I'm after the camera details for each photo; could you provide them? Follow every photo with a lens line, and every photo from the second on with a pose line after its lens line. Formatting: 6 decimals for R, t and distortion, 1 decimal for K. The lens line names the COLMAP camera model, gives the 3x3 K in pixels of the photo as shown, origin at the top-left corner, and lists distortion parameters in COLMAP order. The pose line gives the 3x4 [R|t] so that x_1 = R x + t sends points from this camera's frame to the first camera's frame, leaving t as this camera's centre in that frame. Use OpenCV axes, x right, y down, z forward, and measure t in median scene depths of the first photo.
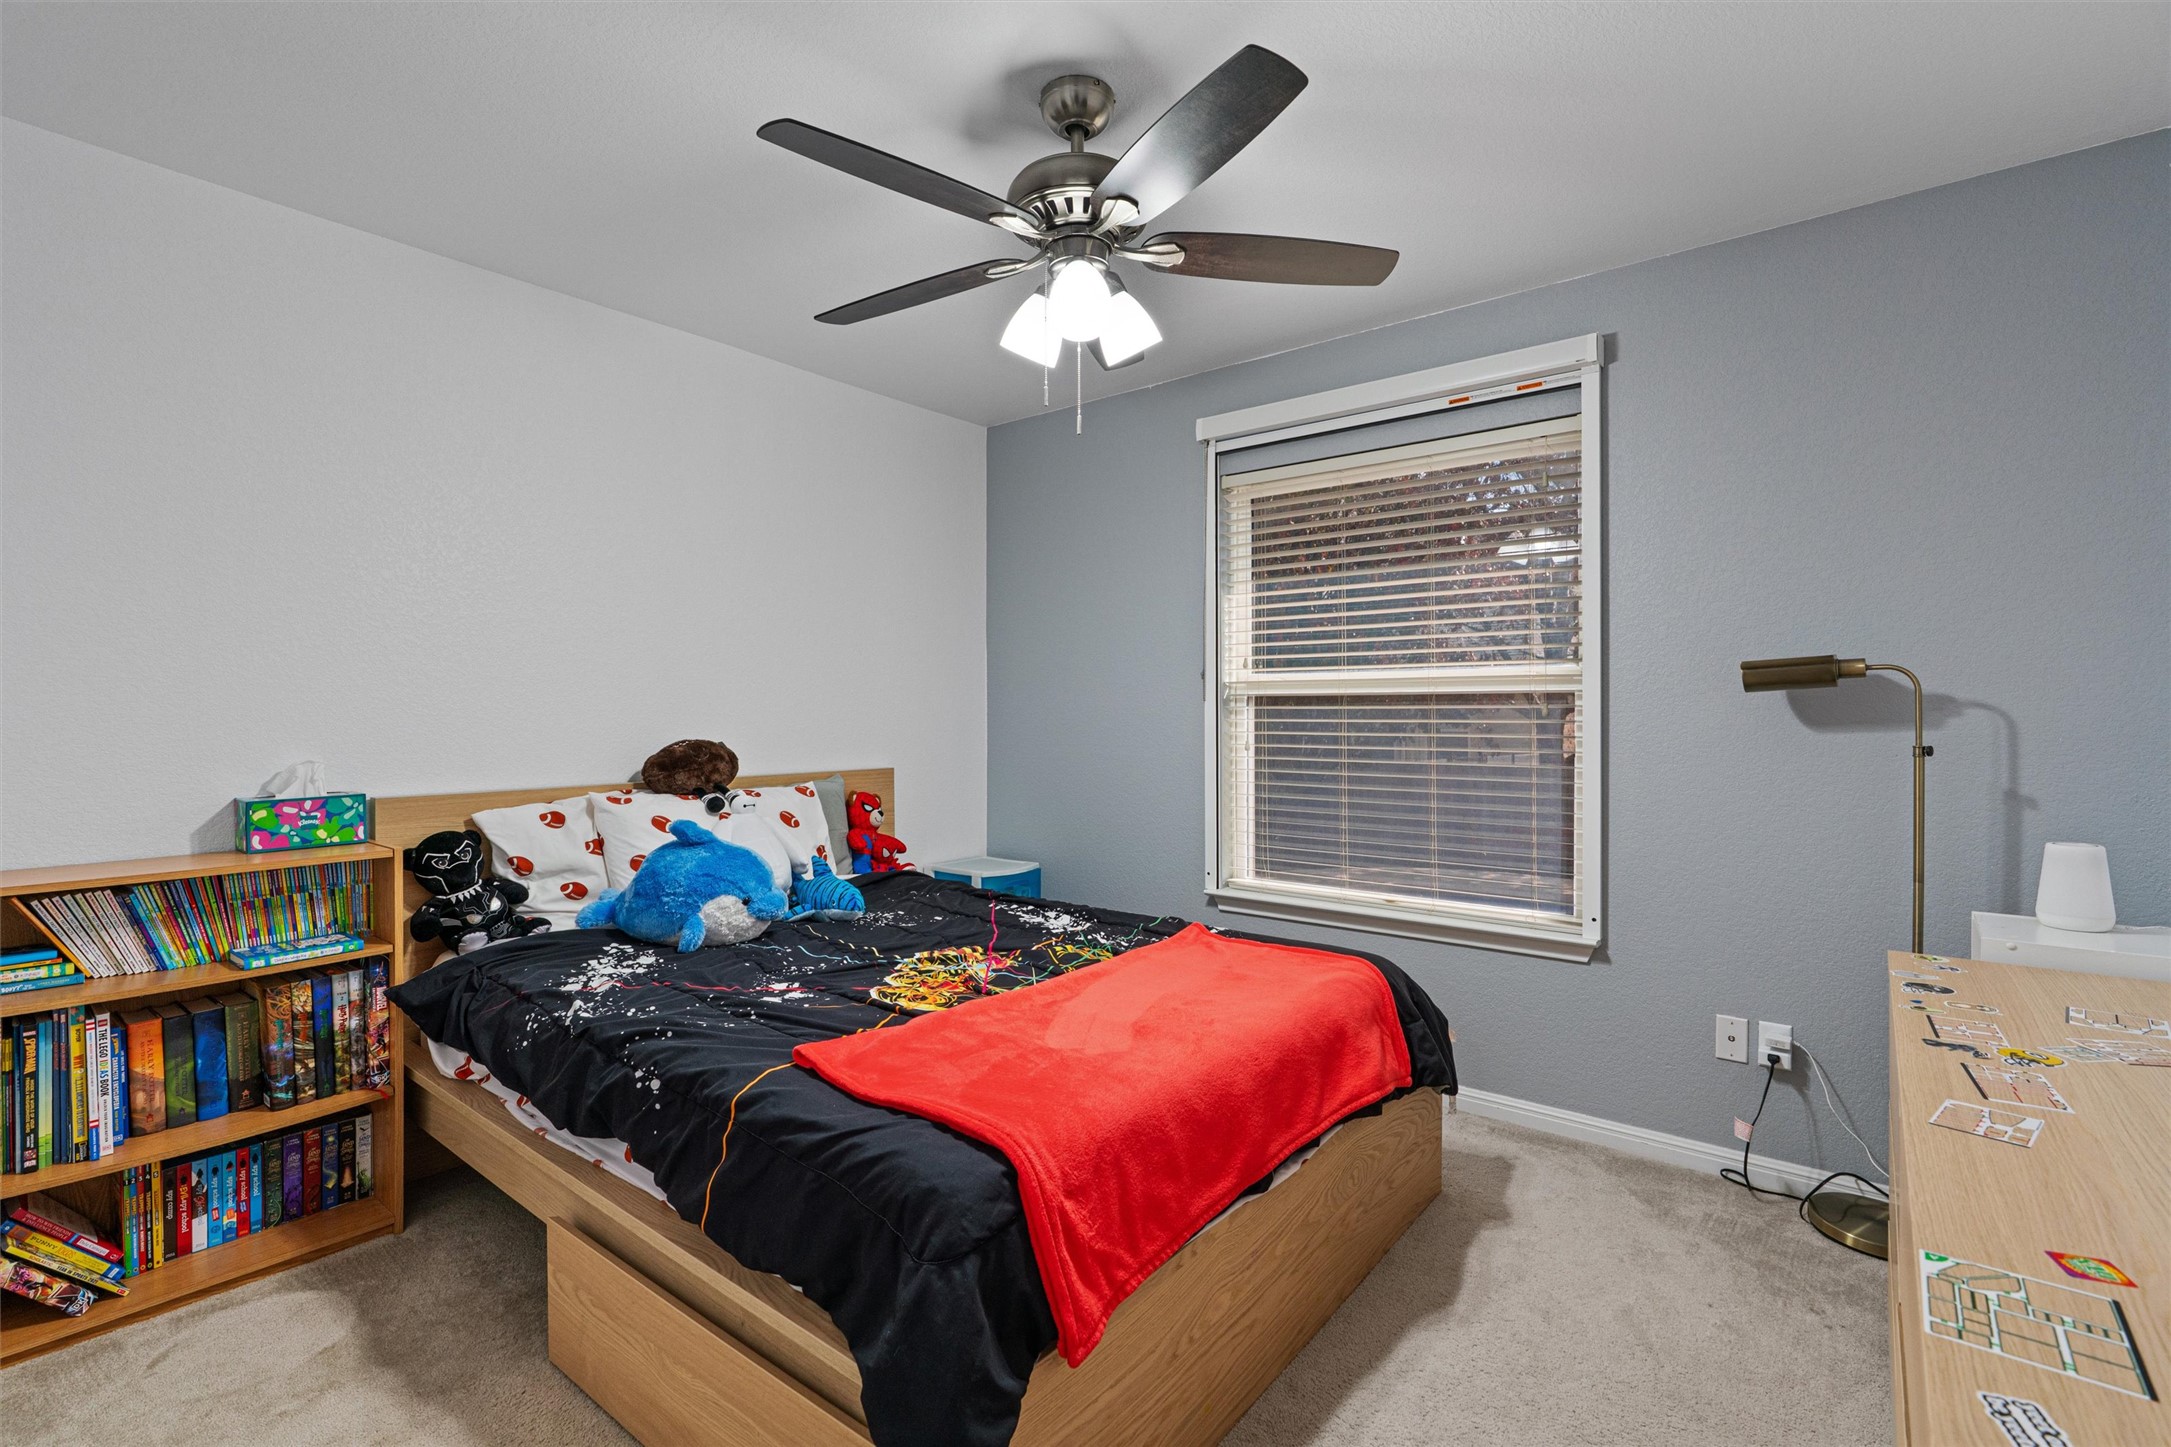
lens RADIAL K [[977.5, 0, 1088.0], [0, 977.5, 721.3], [0, 0, 1]] dist [-0.001821, 0.000165]
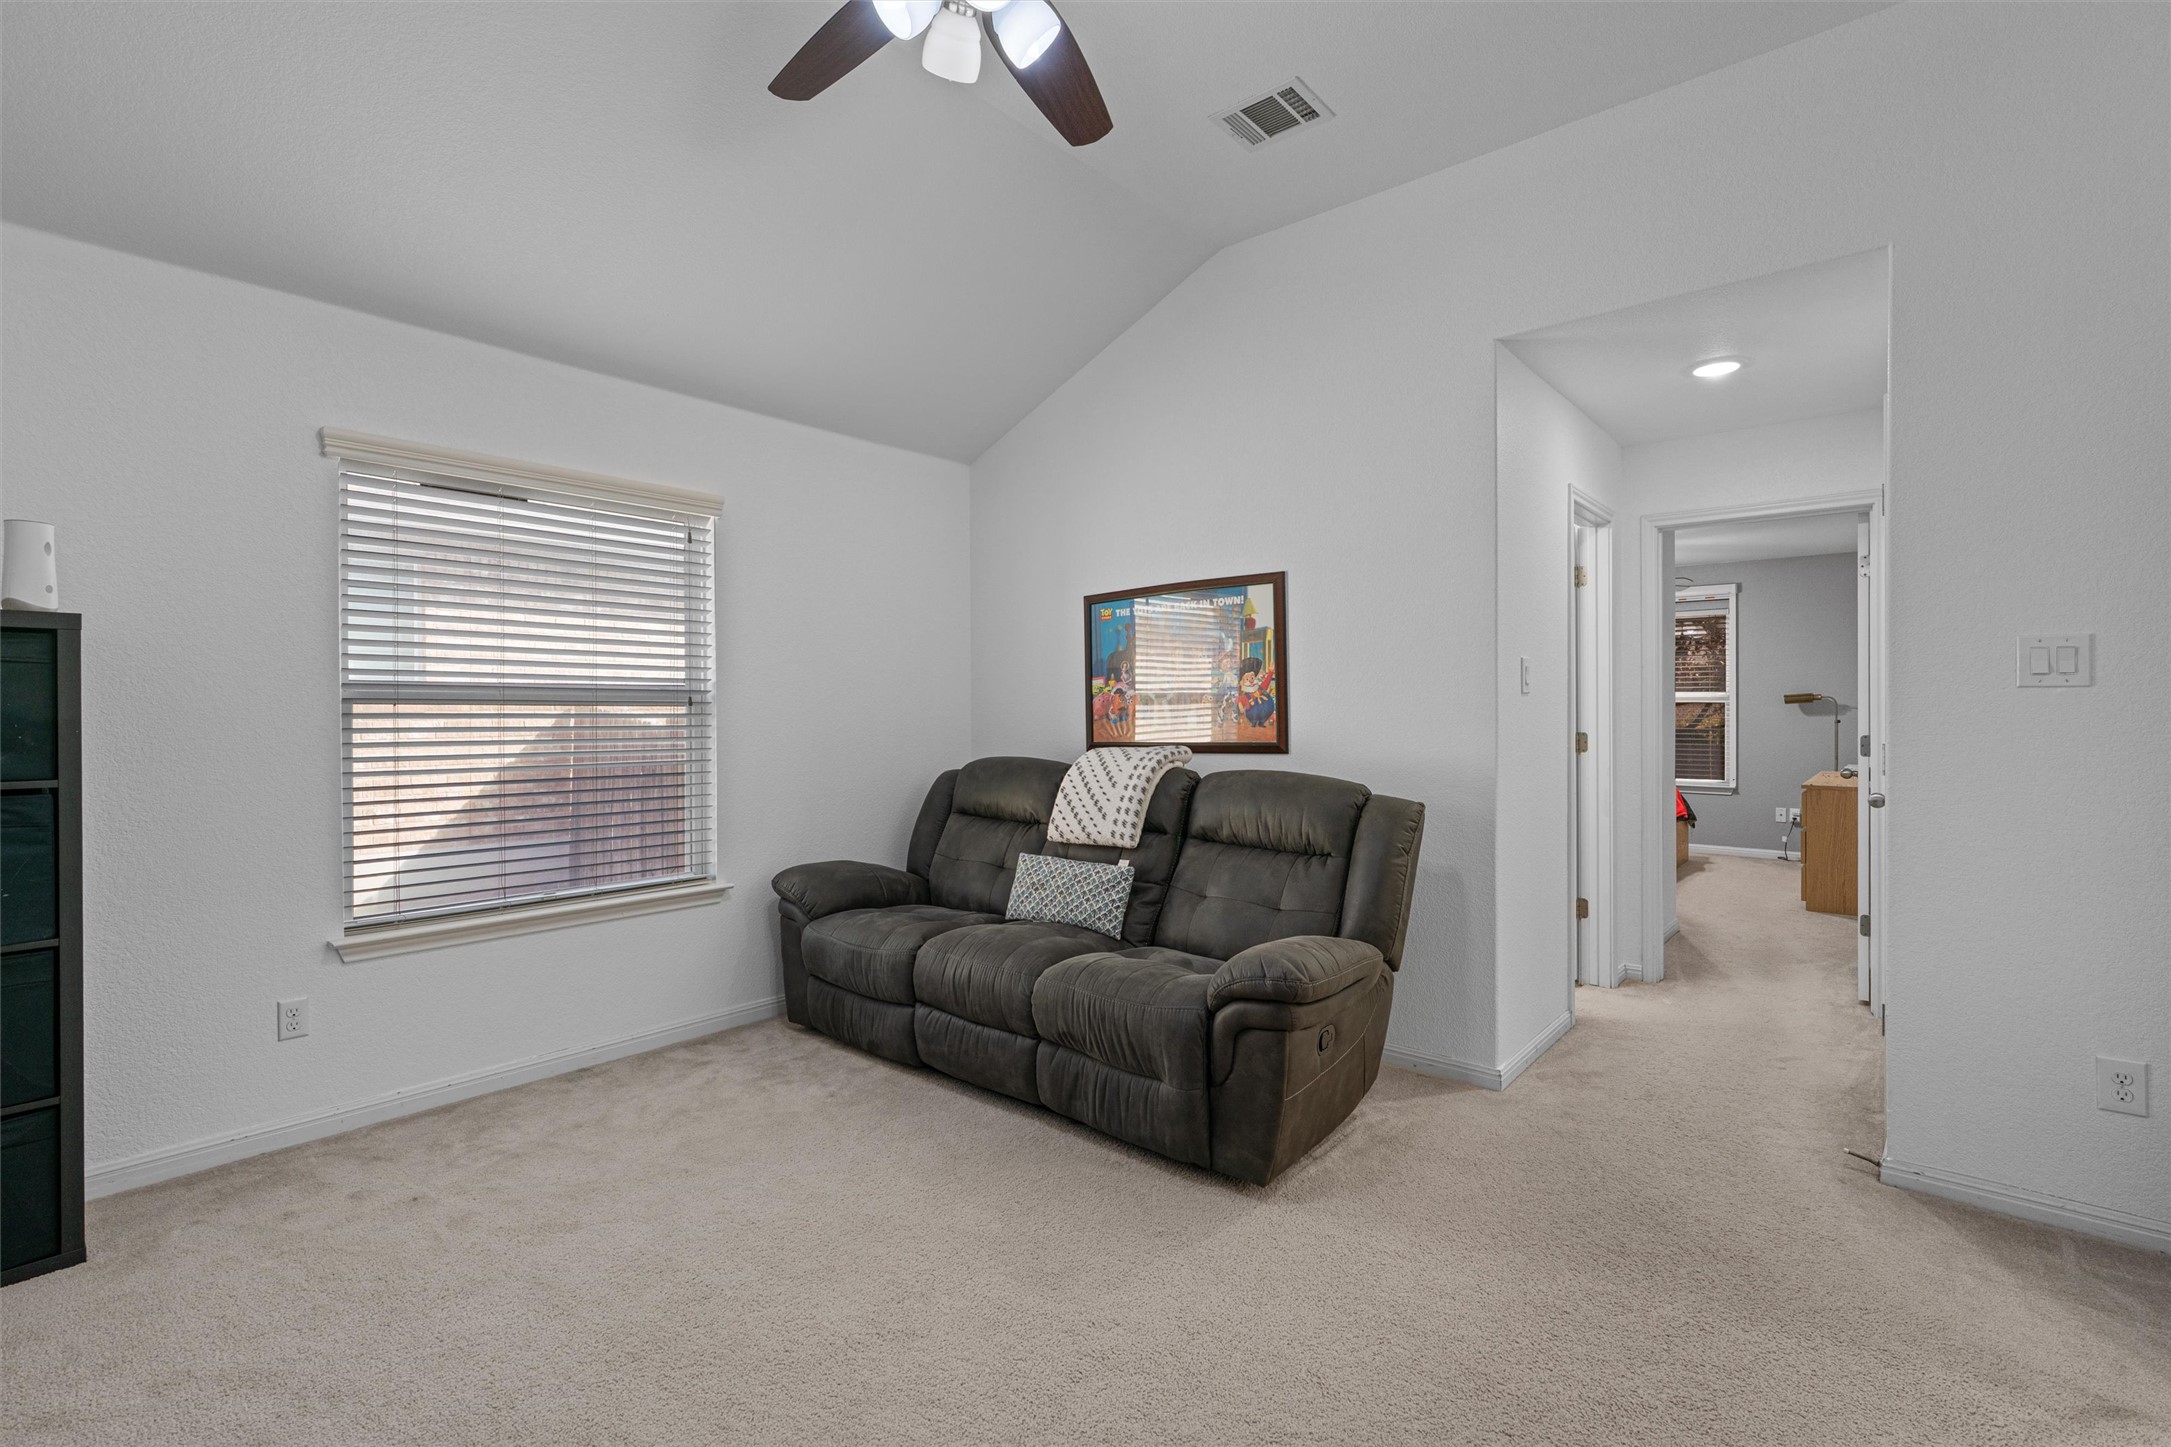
lens RADIAL K [[977.5, 0, 1092.8], [0, 977.5, 723.1], [0, 0, 1]] dist [-0.001821, 0.000165]
pose [[0.999410, -0.001058, -0.034337, -1.339461], [0.001200, 0.999991, 0.004109, 0.015538], [0.034332, -0.004147, 0.999402, -2.052336]]
